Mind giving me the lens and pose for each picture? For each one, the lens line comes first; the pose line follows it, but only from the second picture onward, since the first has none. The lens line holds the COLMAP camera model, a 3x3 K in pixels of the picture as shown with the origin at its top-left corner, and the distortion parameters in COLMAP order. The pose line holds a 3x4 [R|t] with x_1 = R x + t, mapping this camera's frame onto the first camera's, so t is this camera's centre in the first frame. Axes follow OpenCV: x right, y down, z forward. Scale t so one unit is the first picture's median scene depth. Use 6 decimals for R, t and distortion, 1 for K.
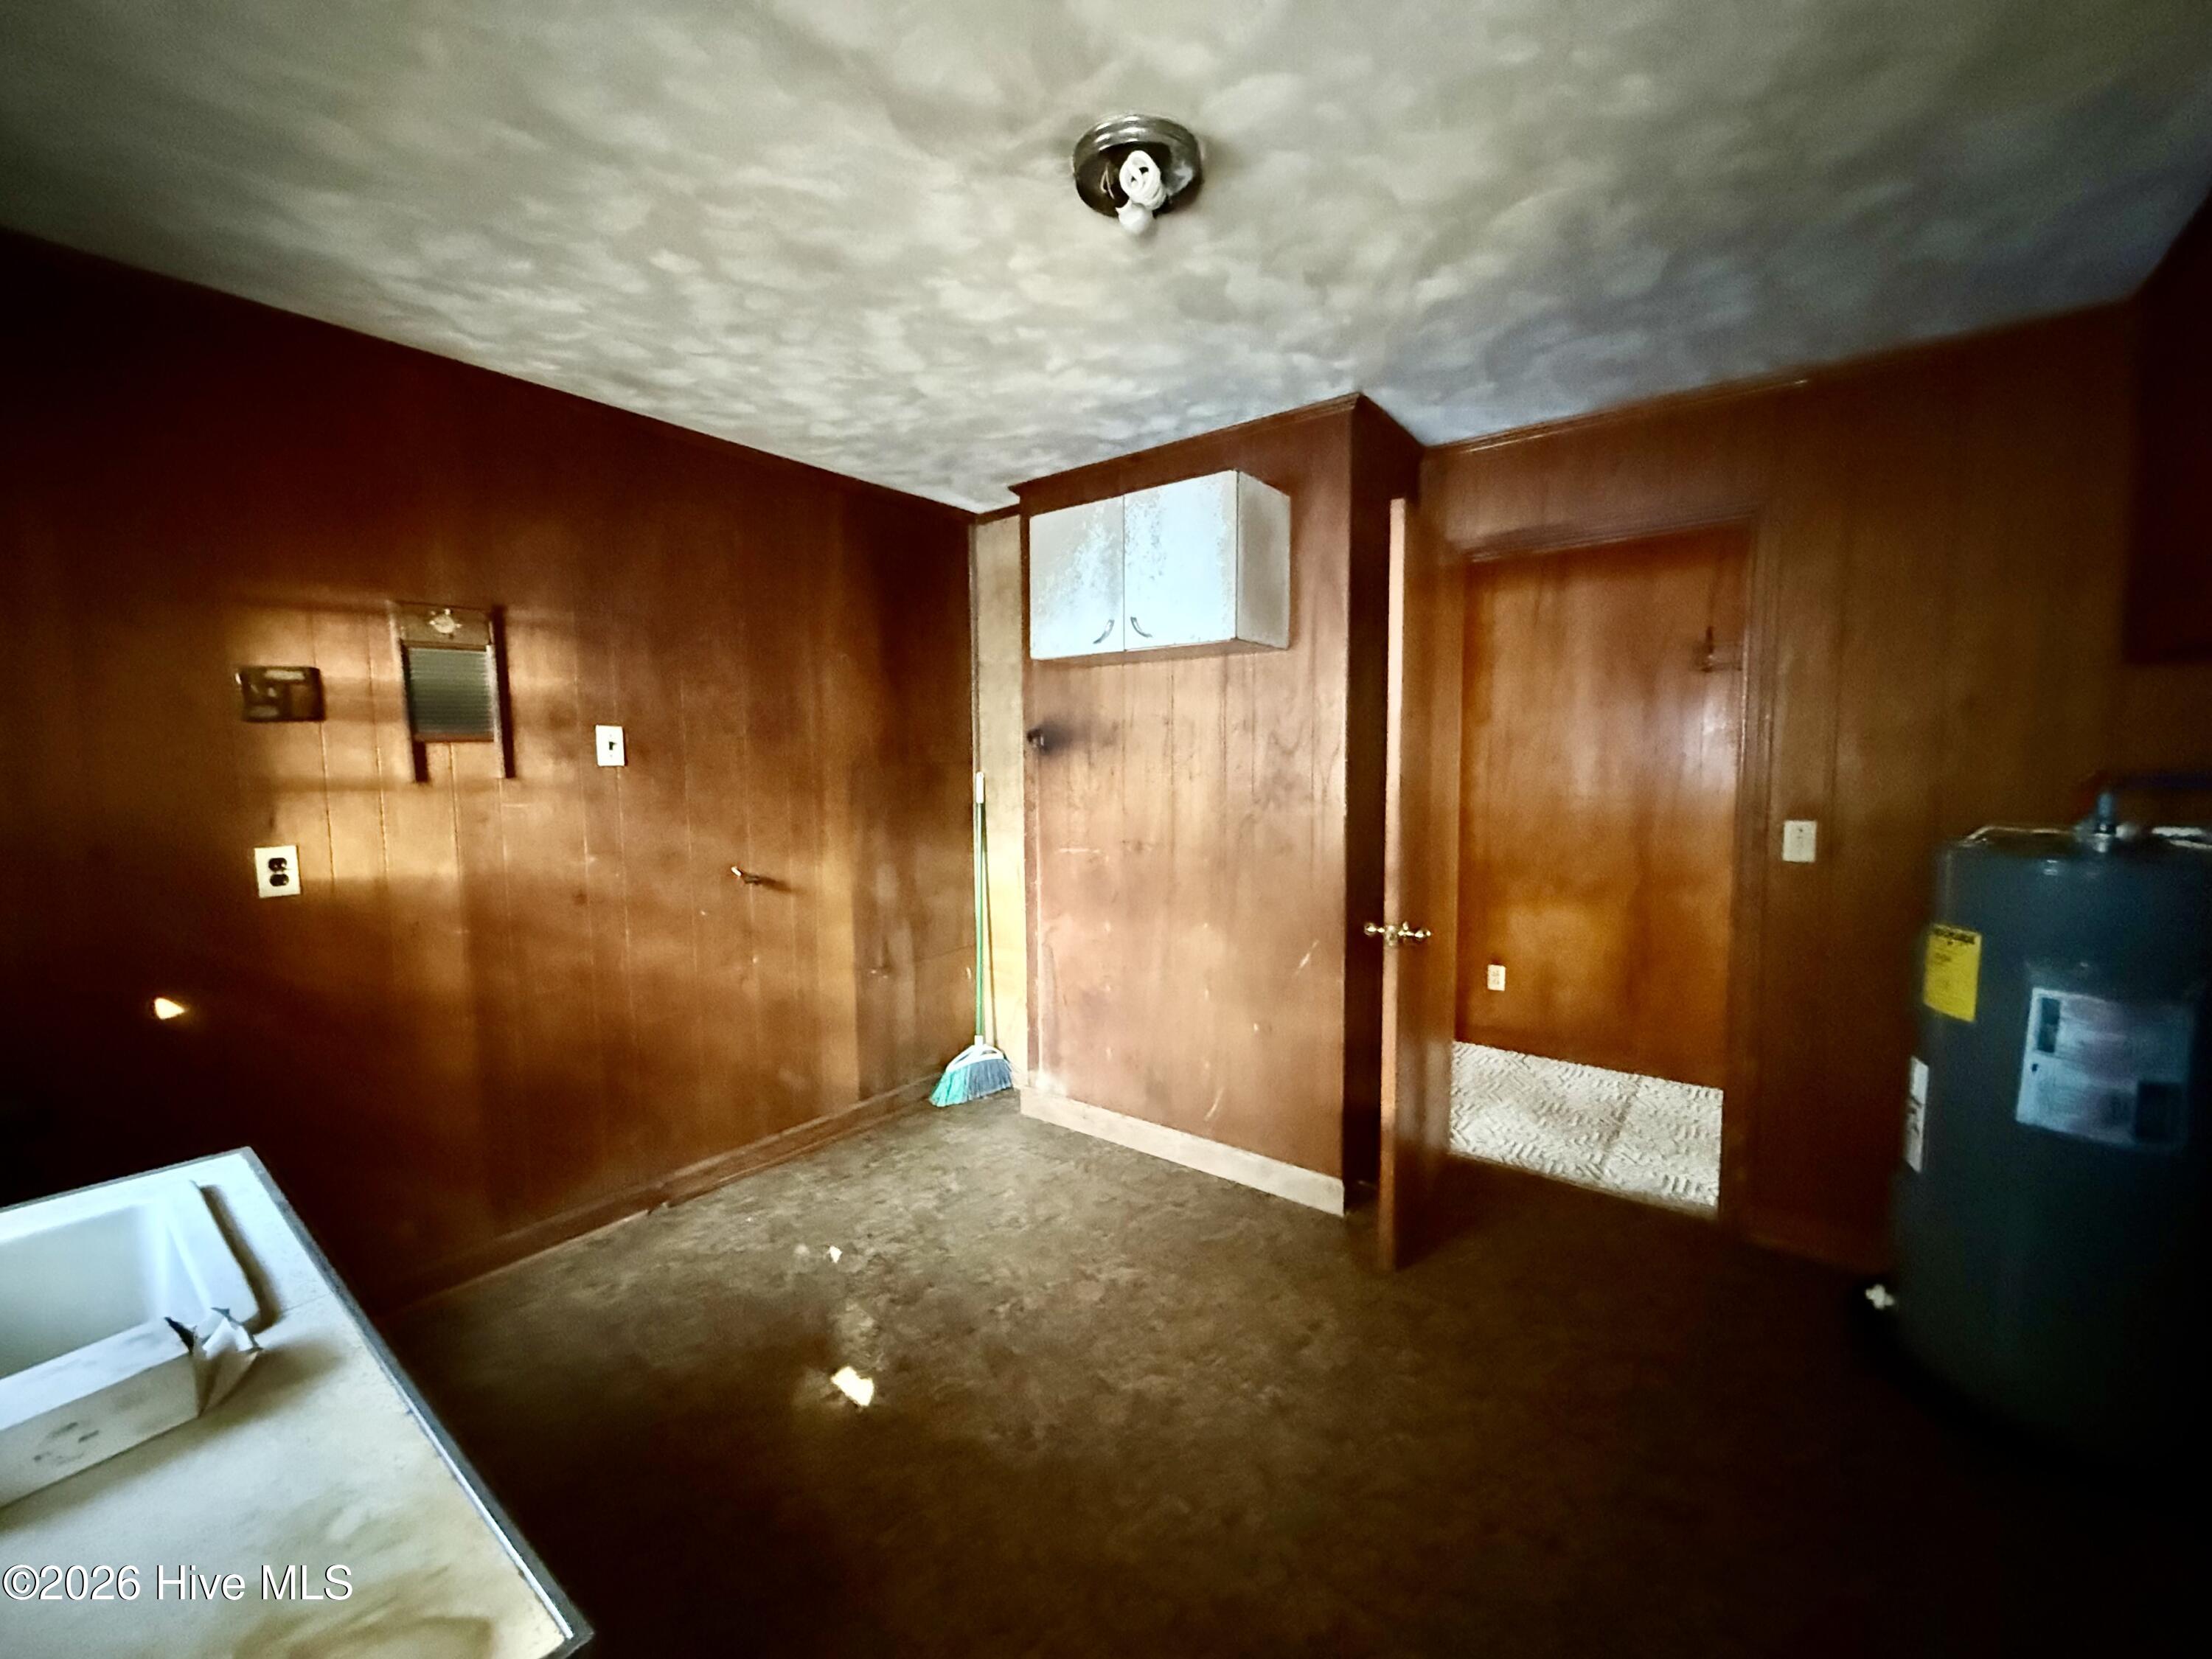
lens RADIAL K [[881.6, 0, 1100.4], [0, 881.6, 825.0], [0, 0, 1]] dist [0.000337, 0.000551]
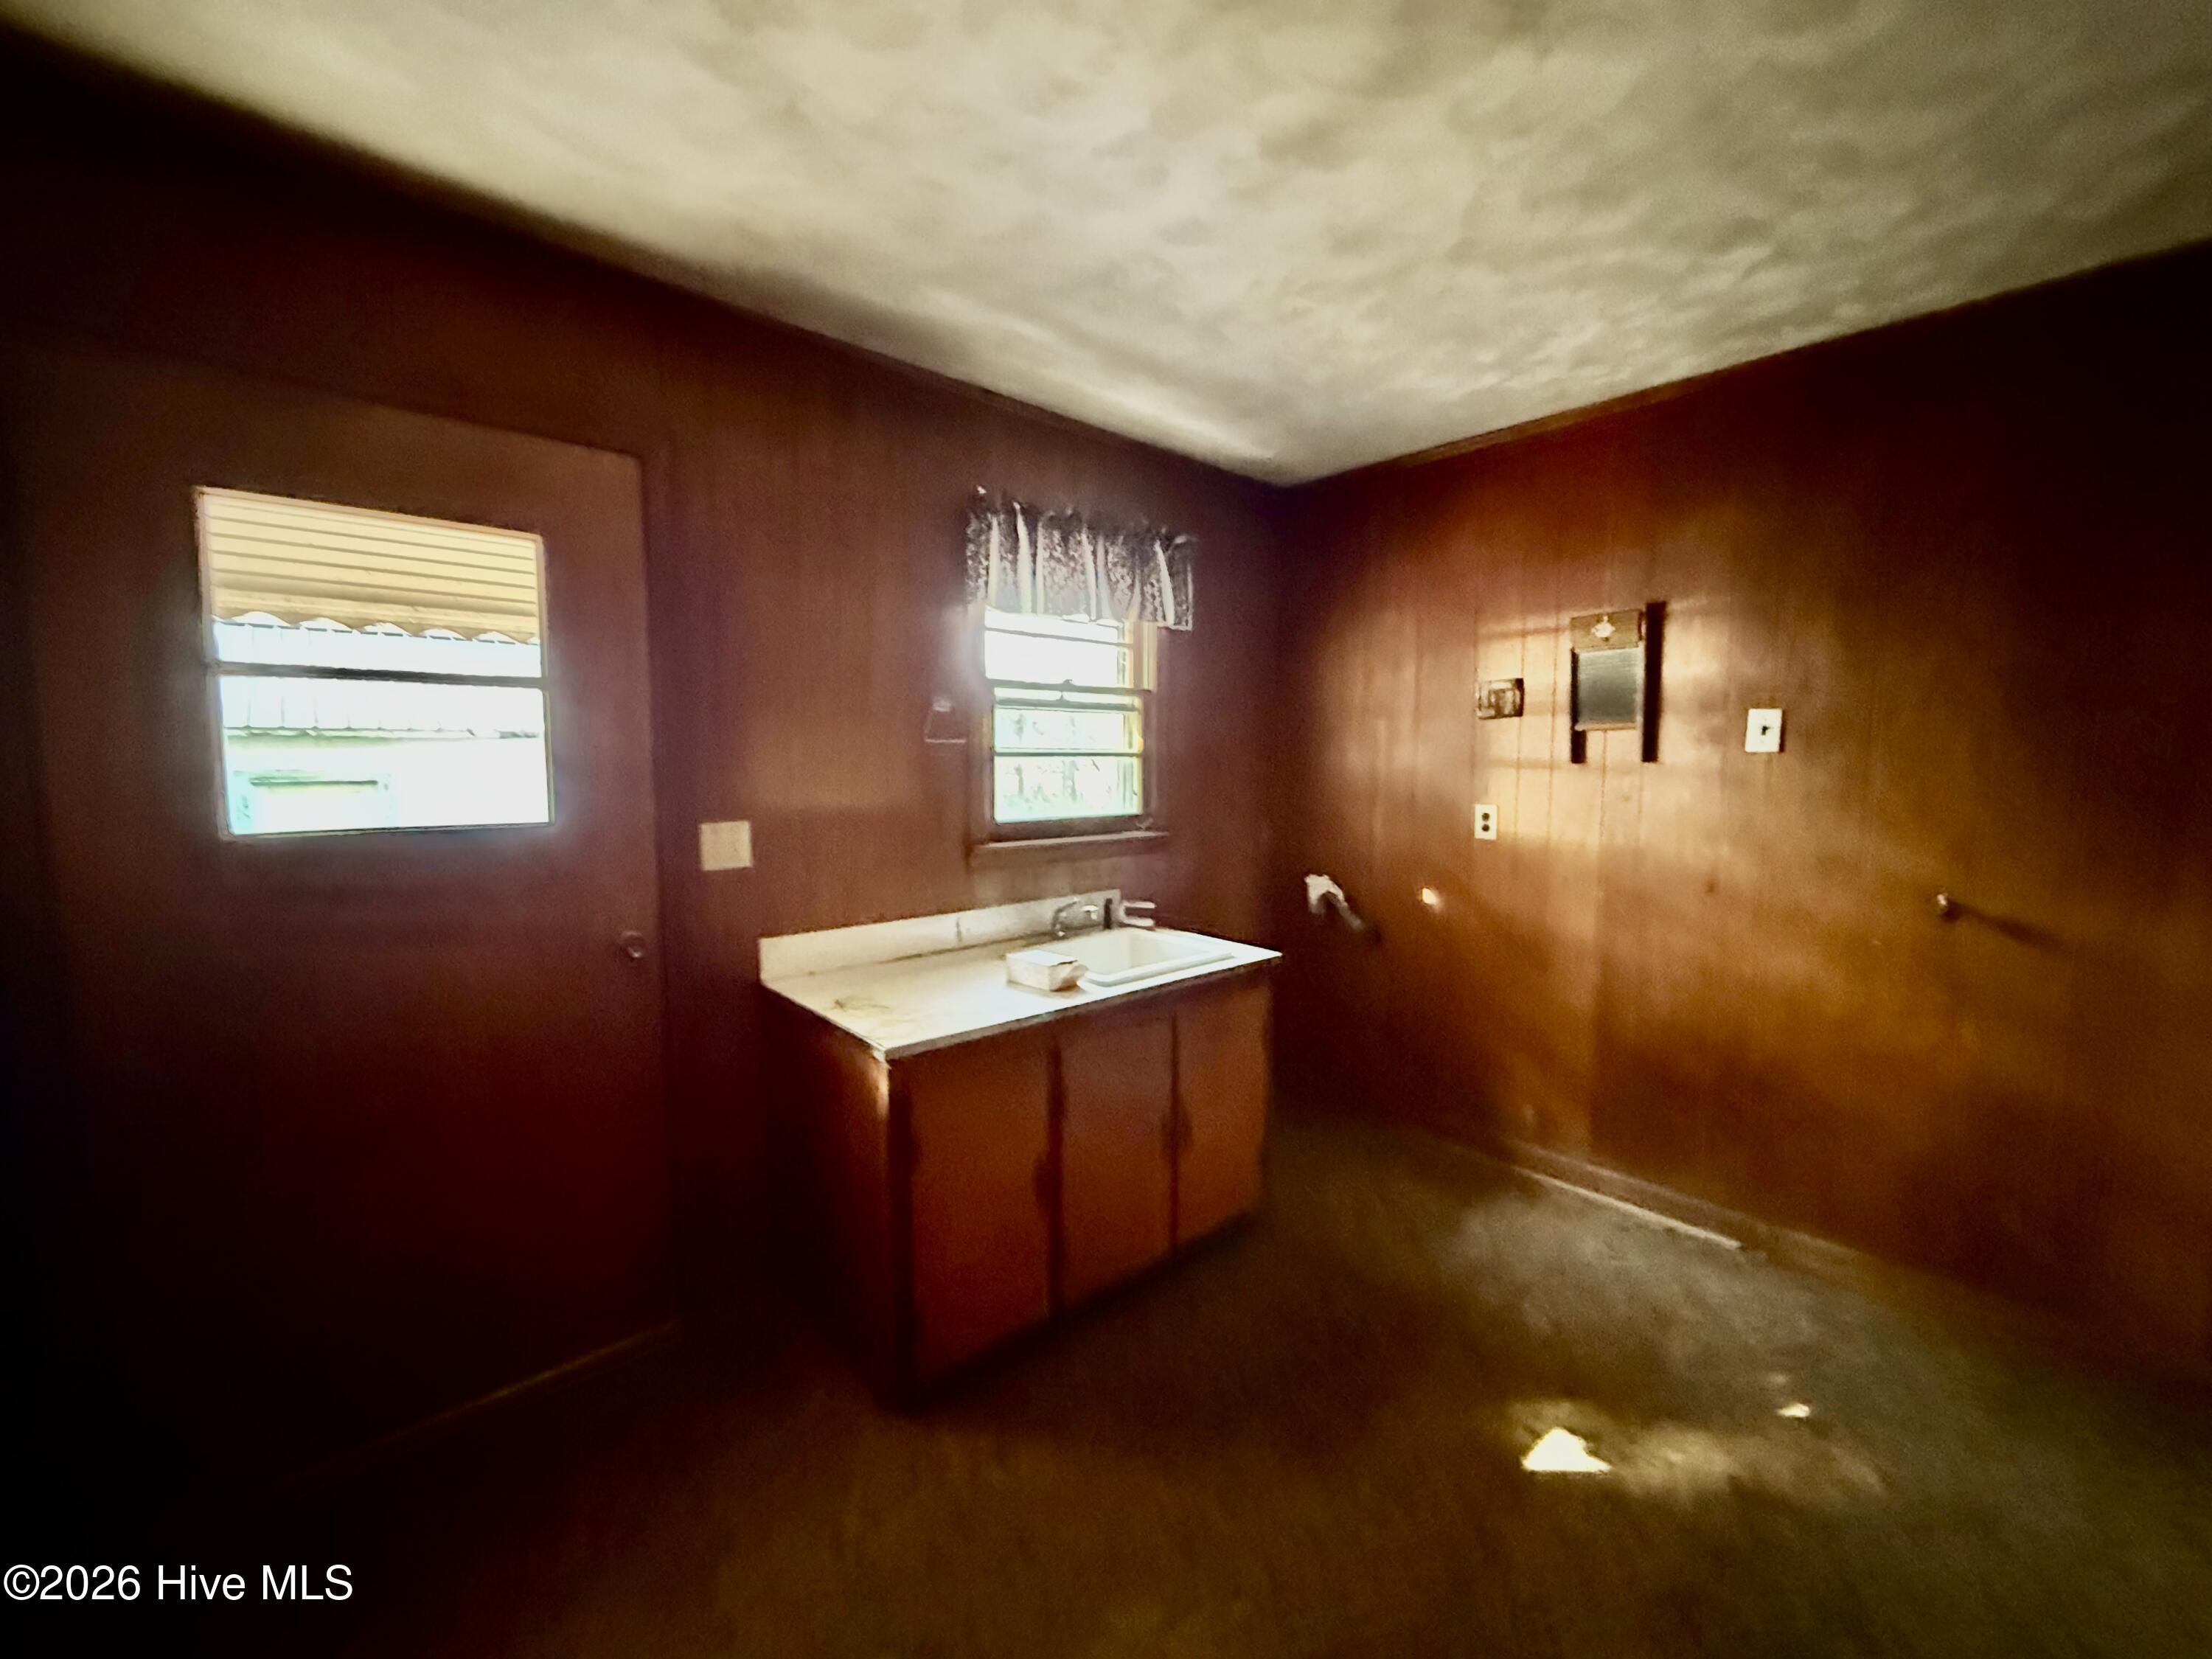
lens RADIAL K [[881.6, 0, 1100.4], [0, 881.6, 825.0], [0, 0, 1]] dist [0.000337, 0.000551]
pose [[-0.176425, 0.085748, -0.980572, 0.549163], [-0.079283, 0.991724, 0.100987, -0.035330], [0.981116, 0.095559, -0.168166, 0.566309]]
